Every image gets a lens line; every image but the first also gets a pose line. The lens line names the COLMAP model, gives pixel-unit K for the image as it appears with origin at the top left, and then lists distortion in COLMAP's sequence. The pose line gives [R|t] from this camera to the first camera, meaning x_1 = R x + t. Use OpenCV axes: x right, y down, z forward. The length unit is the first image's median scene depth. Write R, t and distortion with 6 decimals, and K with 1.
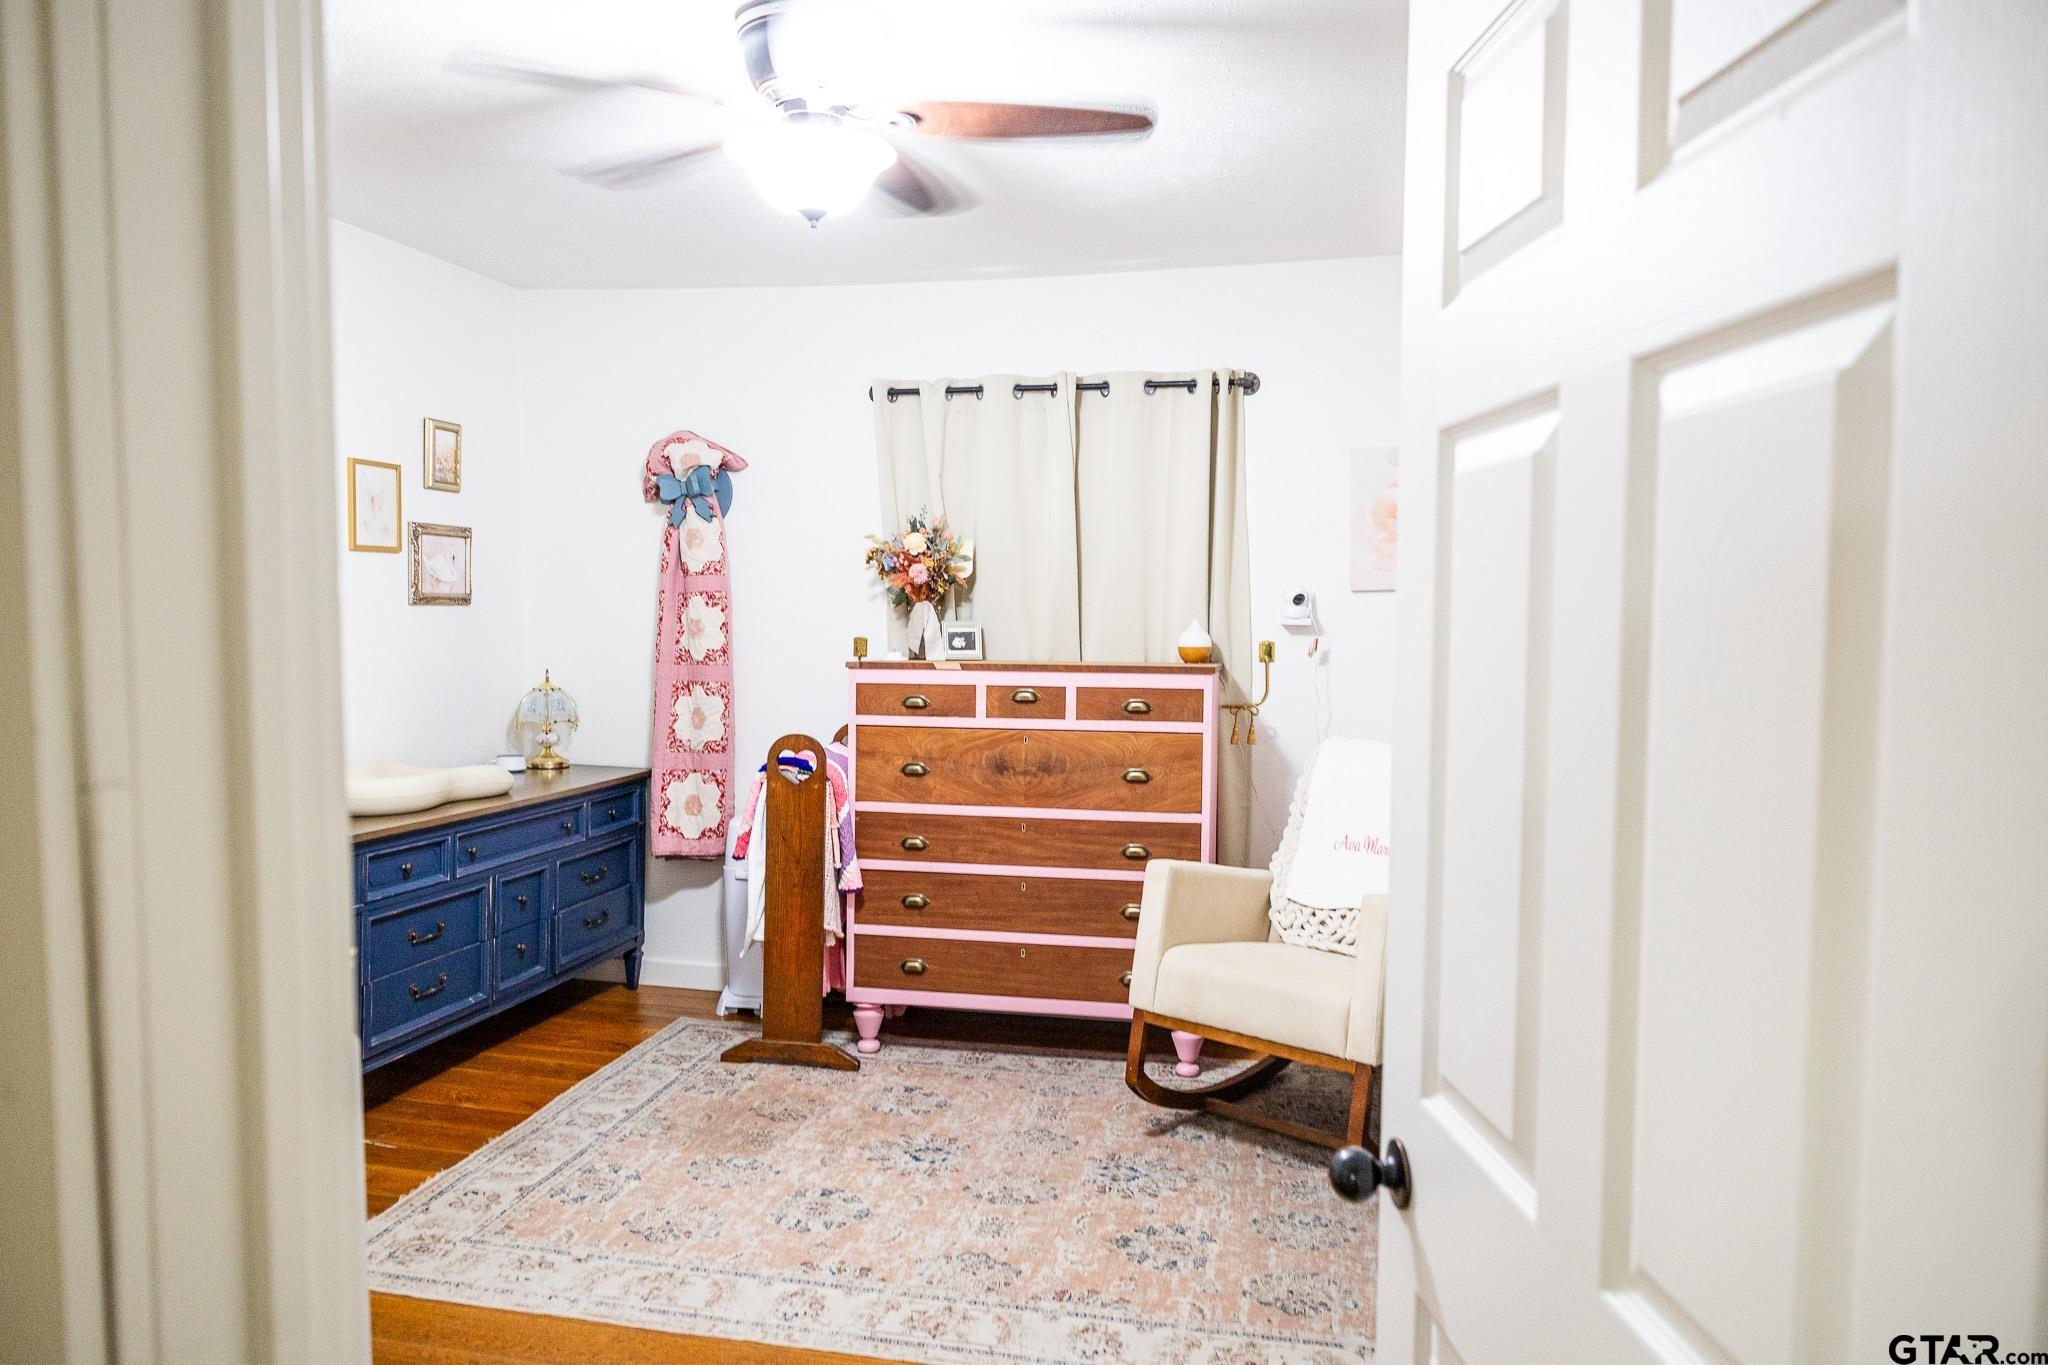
lens RADIAL K [[1365.5, 0, 1019.8], [0, 1365.5, 683.9], [0, 0, 1]] dist [-0.001526, -0.002094]
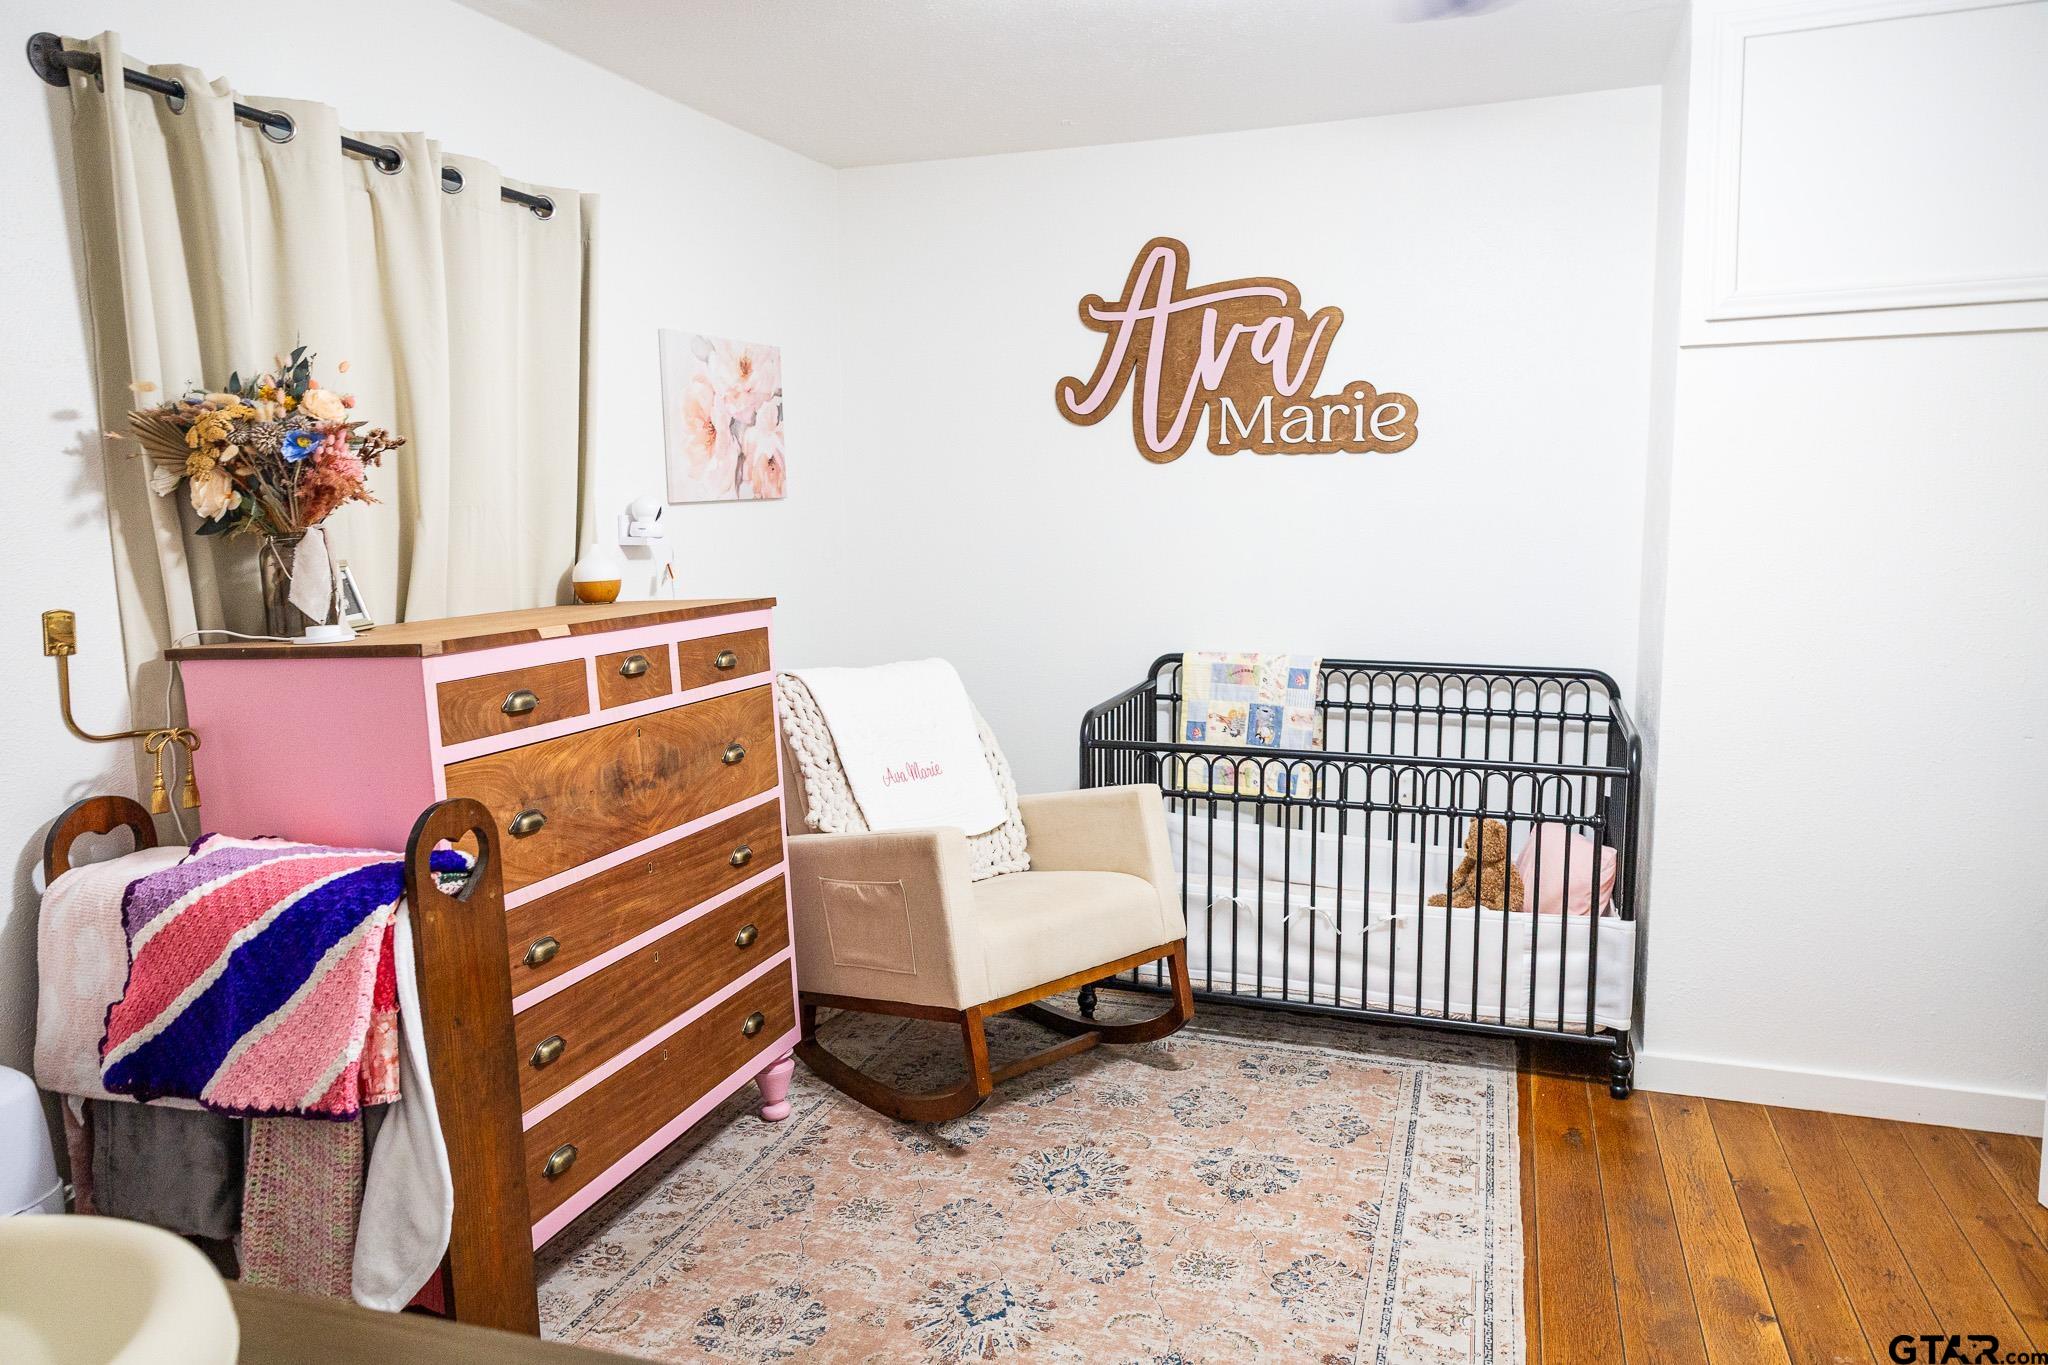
lens RADIAL K [[1365.5, 0, 1019.8], [0, 1365.5, 687.3], [0, 0, 1]] dist [-0.001526, -0.002094]
pose [[0.130399, -0.132358, 0.982587, -0.605288], [0.082096, 0.989087, 0.122339, -0.044839], [-0.988057, 0.064714, 0.139842, 0.737652]]
